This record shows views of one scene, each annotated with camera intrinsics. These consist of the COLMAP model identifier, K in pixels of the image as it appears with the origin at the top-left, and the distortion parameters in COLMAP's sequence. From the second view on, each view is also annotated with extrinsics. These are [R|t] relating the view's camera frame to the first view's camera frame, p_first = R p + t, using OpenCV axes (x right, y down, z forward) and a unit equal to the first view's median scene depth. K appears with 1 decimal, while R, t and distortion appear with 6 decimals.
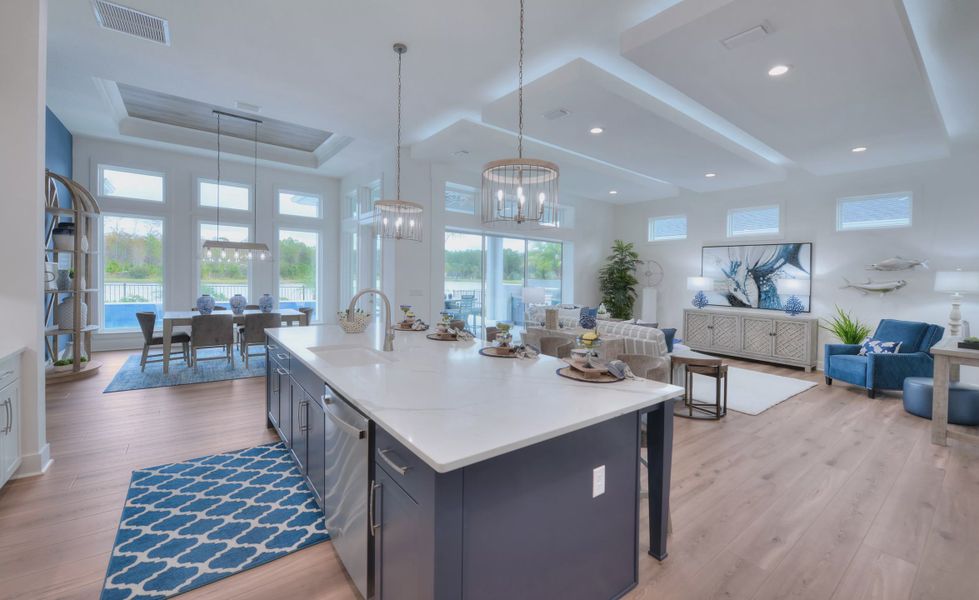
lens RADIAL K [[393.4, 0, 487.7], [0, 393.4, 269.1], [0, 0, 1]] dist [-0.000897, -0.000187]
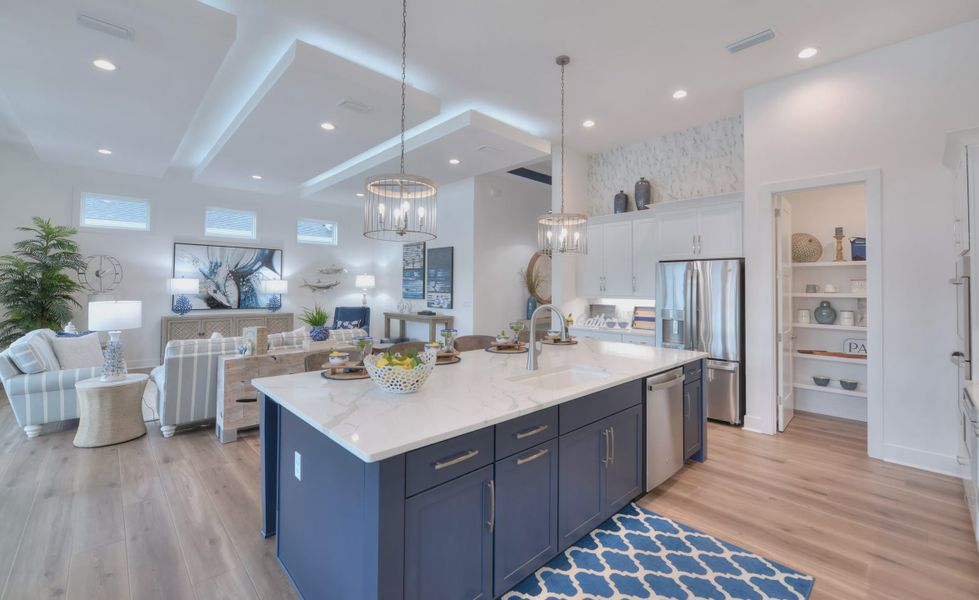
lens RADIAL K [[411.4, 0, 489.6], [0, 411.4, 274.9], [0, 0, 1]] dist [-0.003052, -0.000880]
pose [[-0.101946, -0.001028, 0.994789, -0.459137], [-0.029256, 0.999570, -0.001965, -0.005984], [-0.994360, -0.029304, -0.101933, 0.458486]]
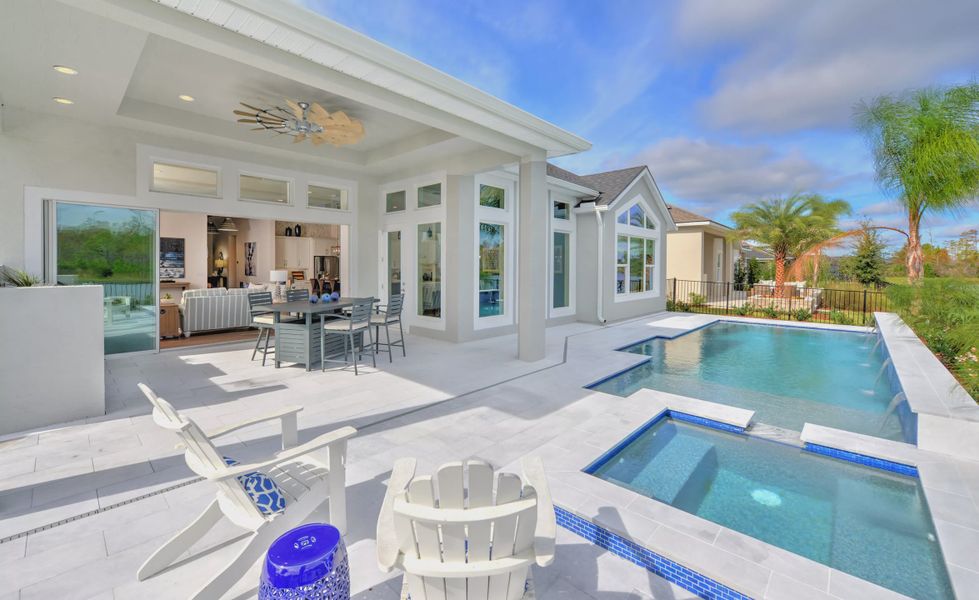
lens RADIAL K [[401.7, 0, 496.7], [0, 401.7, 277.4], [0, 0, 1]] dist [-0.002946, -0.000587]
pose [[-0.982964, -0.024498, -0.182160, -0.358909], [-0.025427, 0.999673, 0.002765, 0.044087], [0.182033, 0.007350, -0.983265, 2.302416]]
